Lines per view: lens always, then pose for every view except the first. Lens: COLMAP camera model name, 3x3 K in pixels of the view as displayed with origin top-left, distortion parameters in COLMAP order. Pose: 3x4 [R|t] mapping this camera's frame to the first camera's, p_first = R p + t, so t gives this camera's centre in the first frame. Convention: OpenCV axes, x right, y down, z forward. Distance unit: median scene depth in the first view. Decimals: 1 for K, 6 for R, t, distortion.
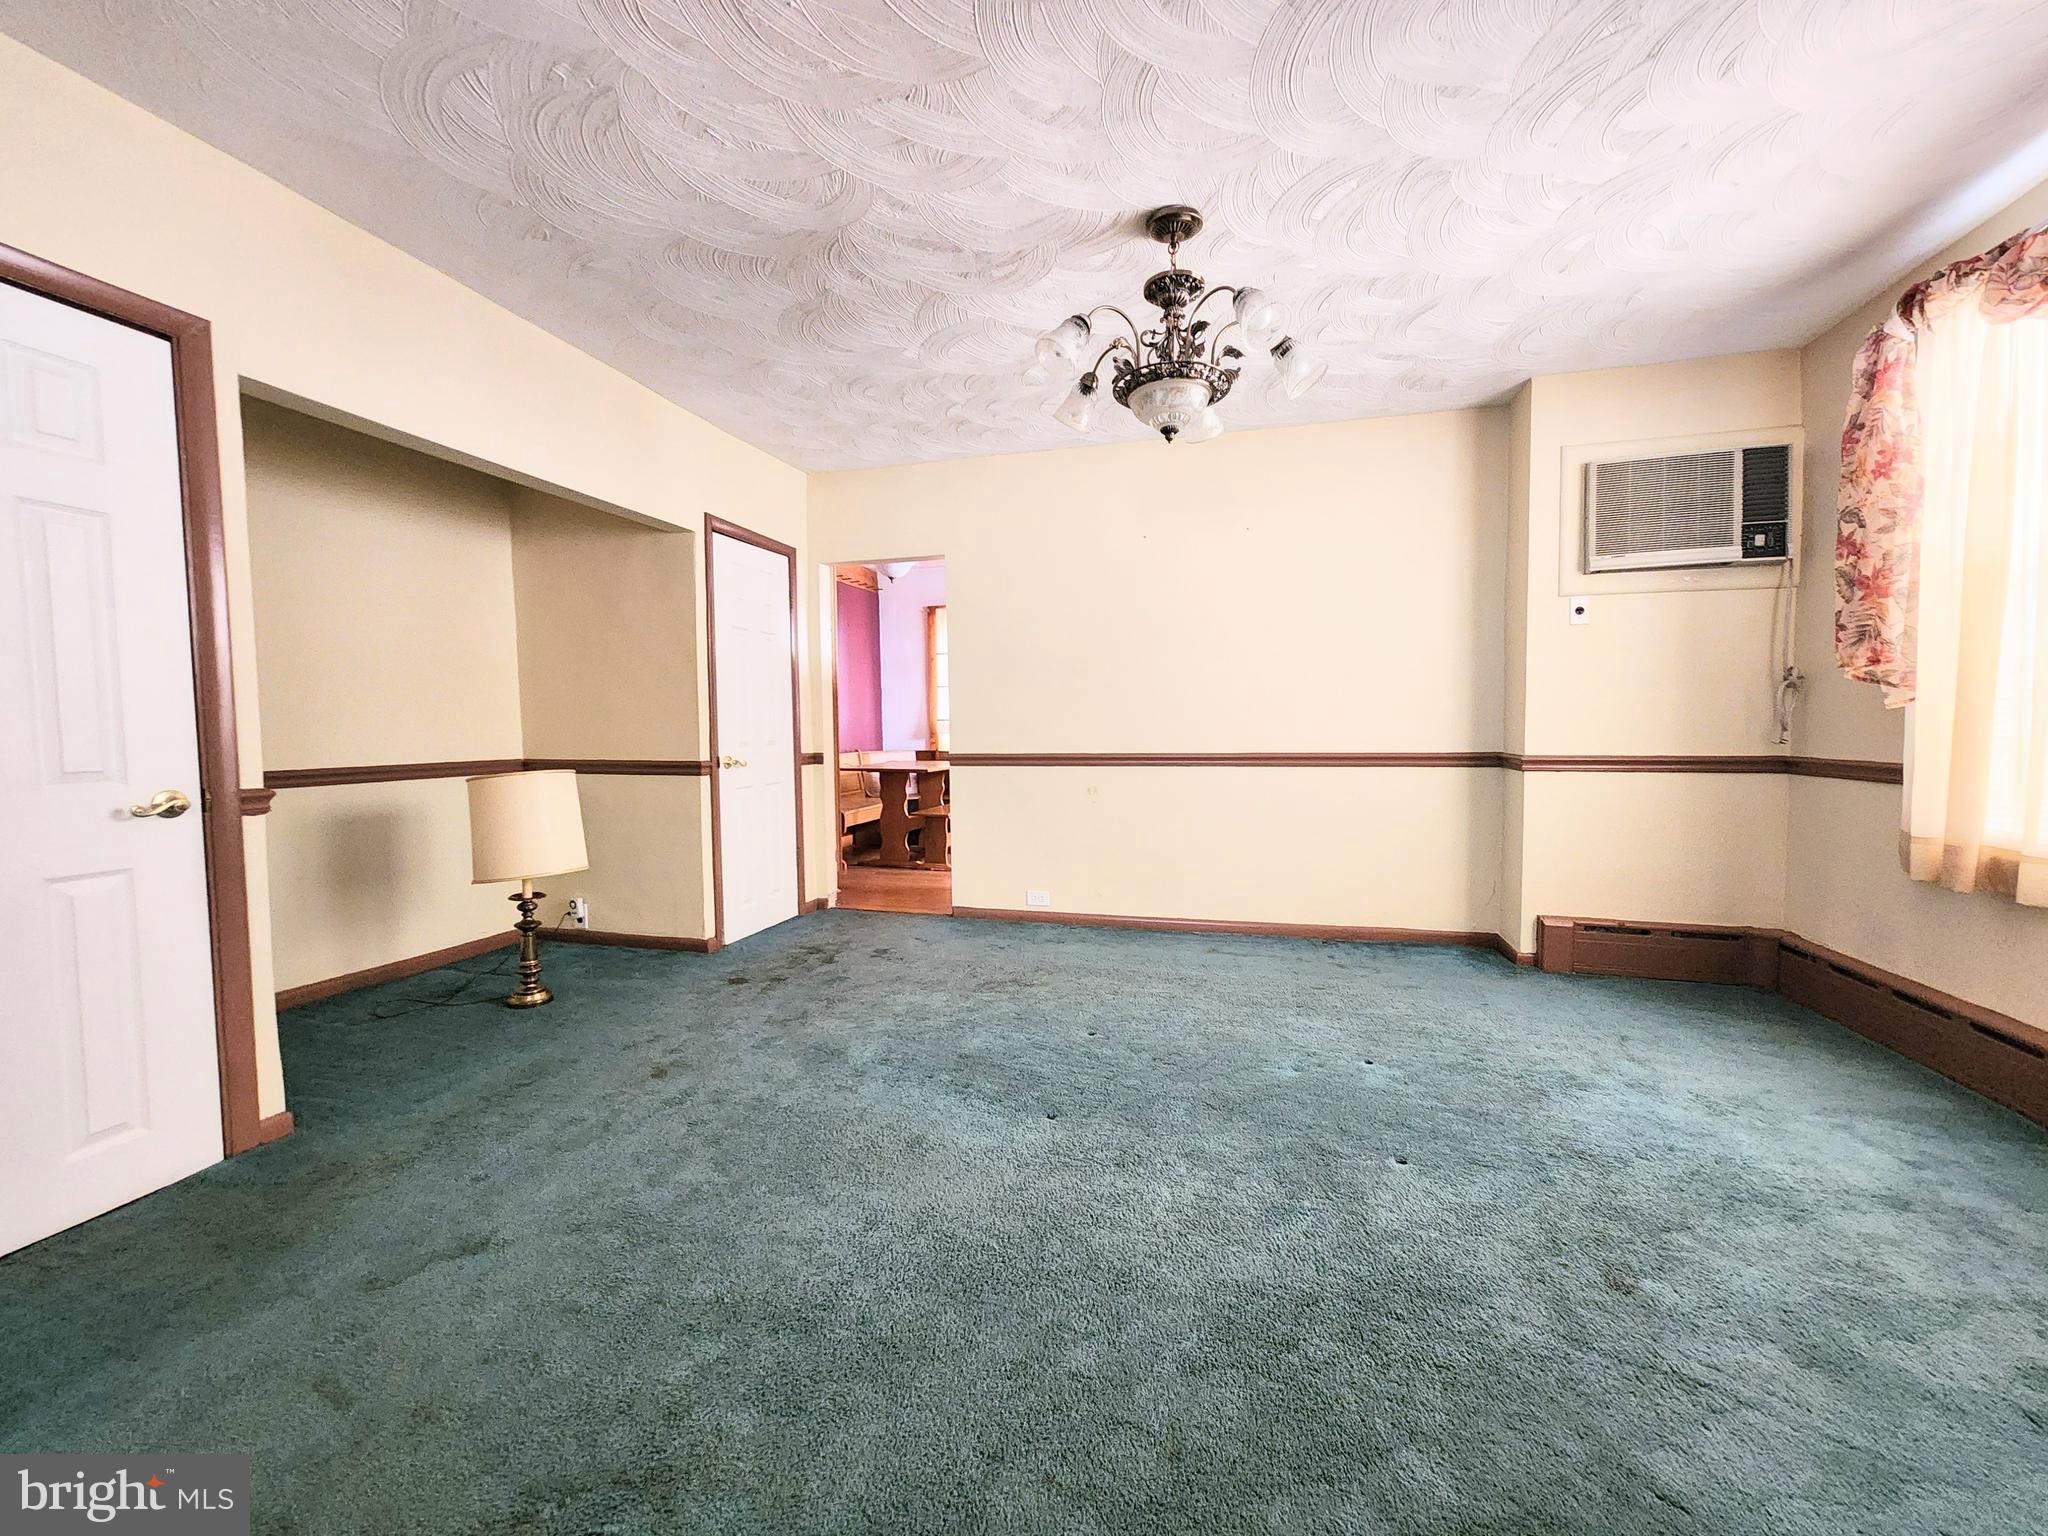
lens RADIAL K [[833.9, 0, 1024.0], [0, 833.9, 768.0], [0, 0, 1]] dist [-0.000608, 0.000021]
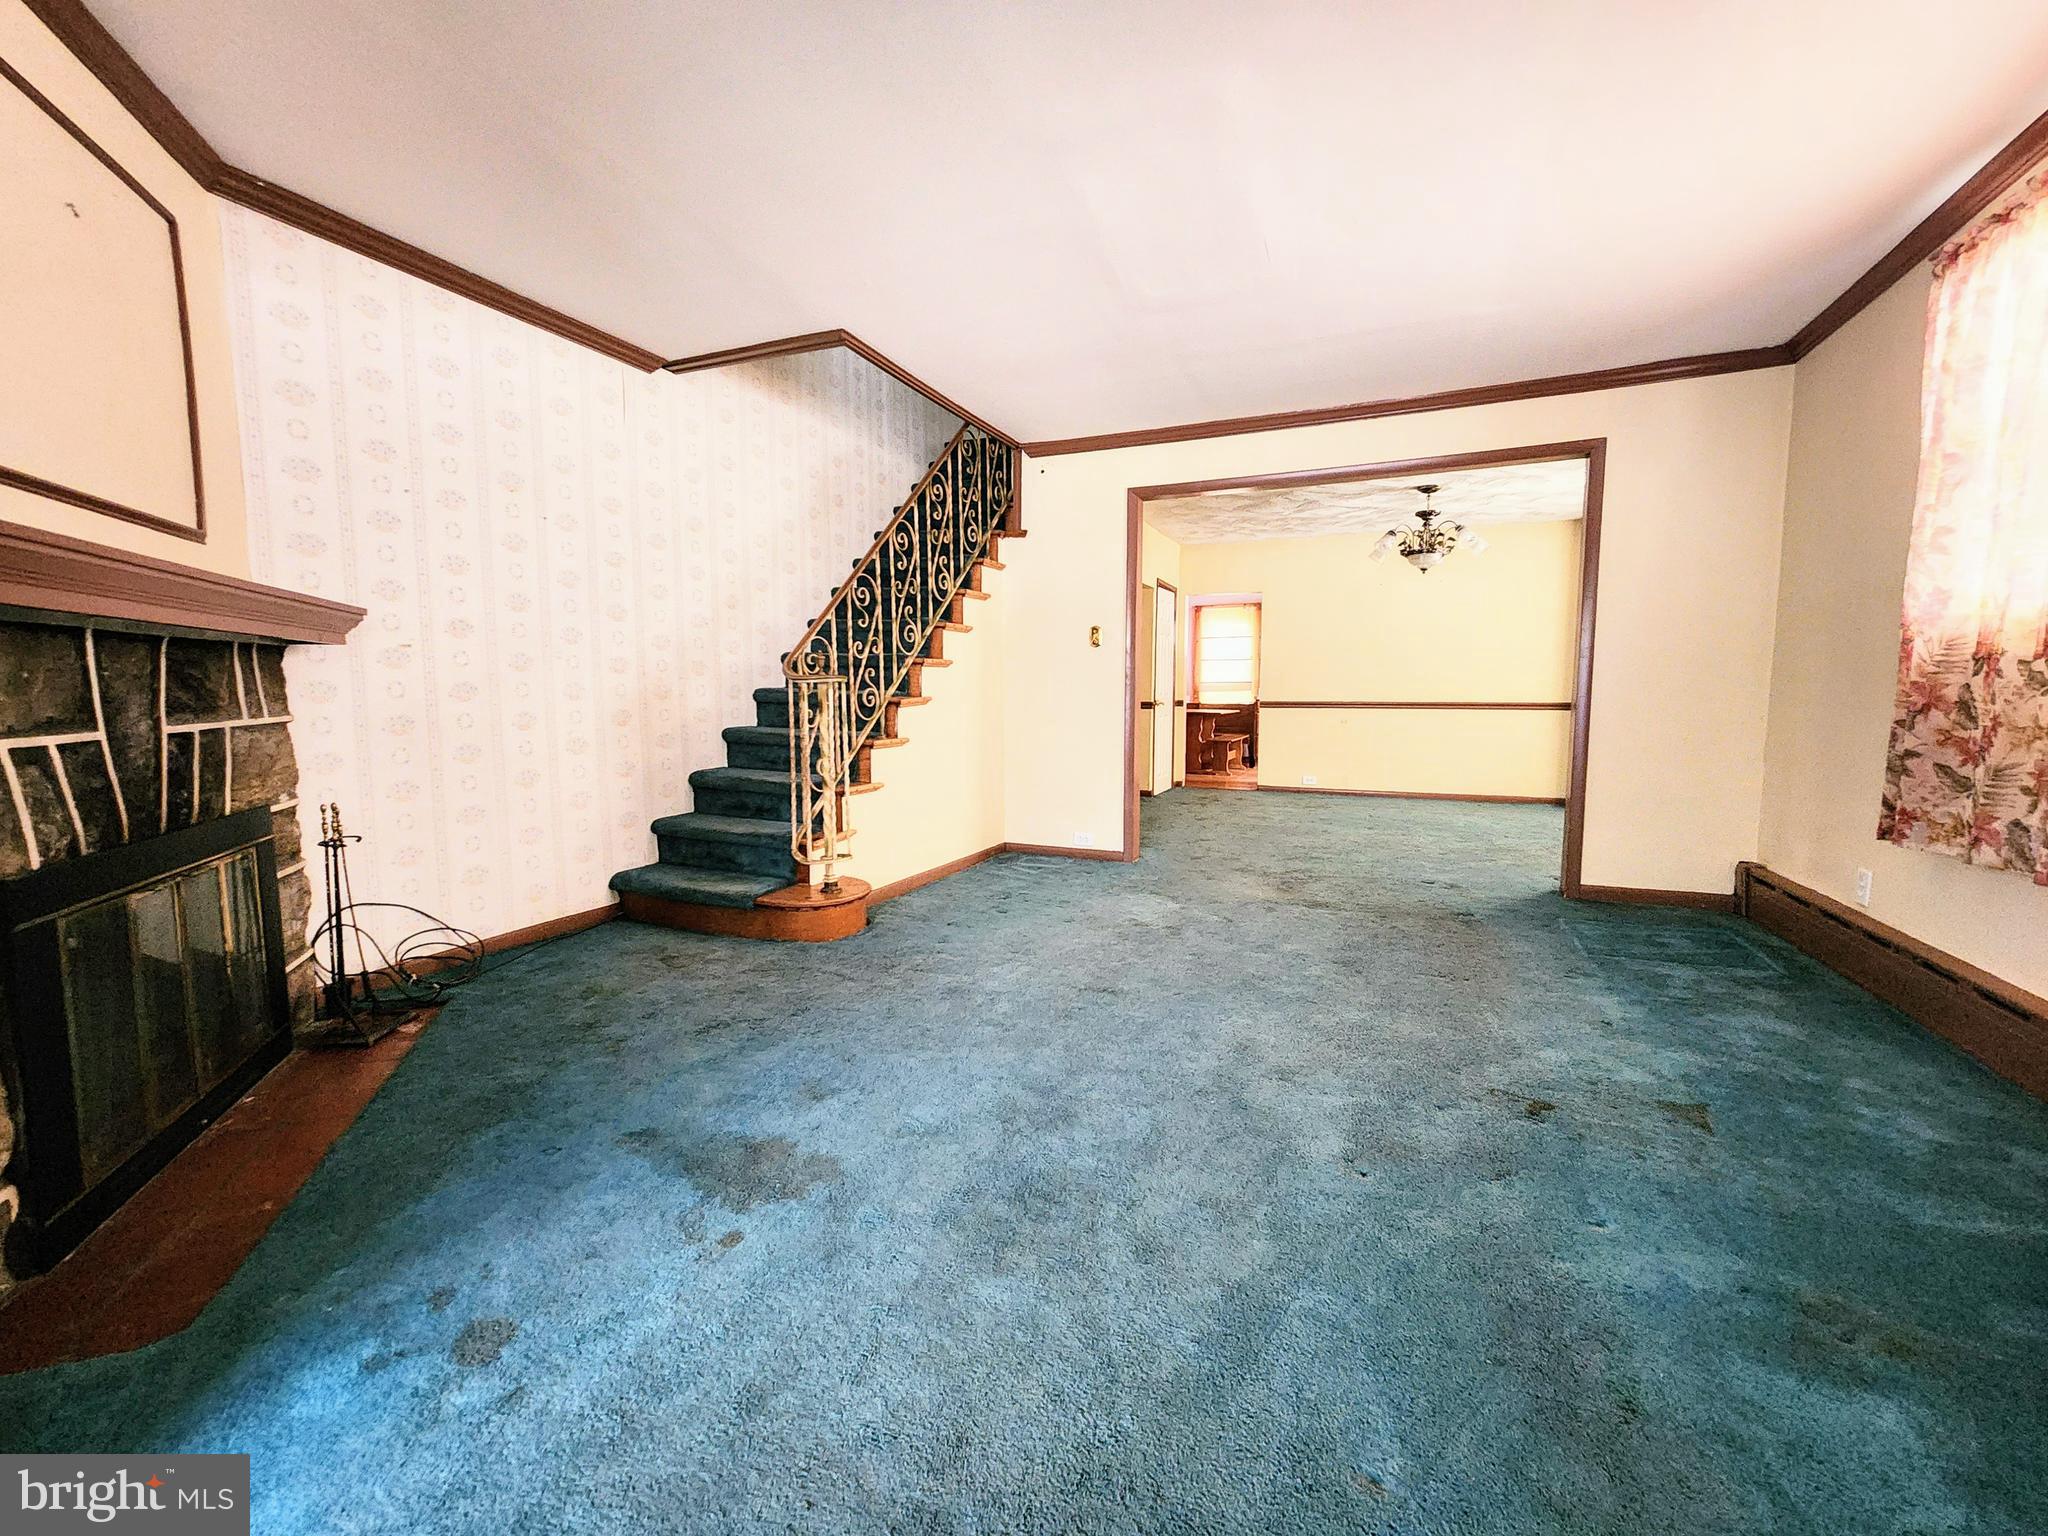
lens RADIAL K [[833.9, 0, 1024.0], [0, 833.9, 768.0], [0, 0, 1]] dist [-0.000608, 0.000021]
pose [[0.990068, 0.021697, -0.138904, -0.389205], [-0.015404, 0.998813, 0.046216, 0.059731], [0.139742, -0.043617, 0.989227, -0.999668]]
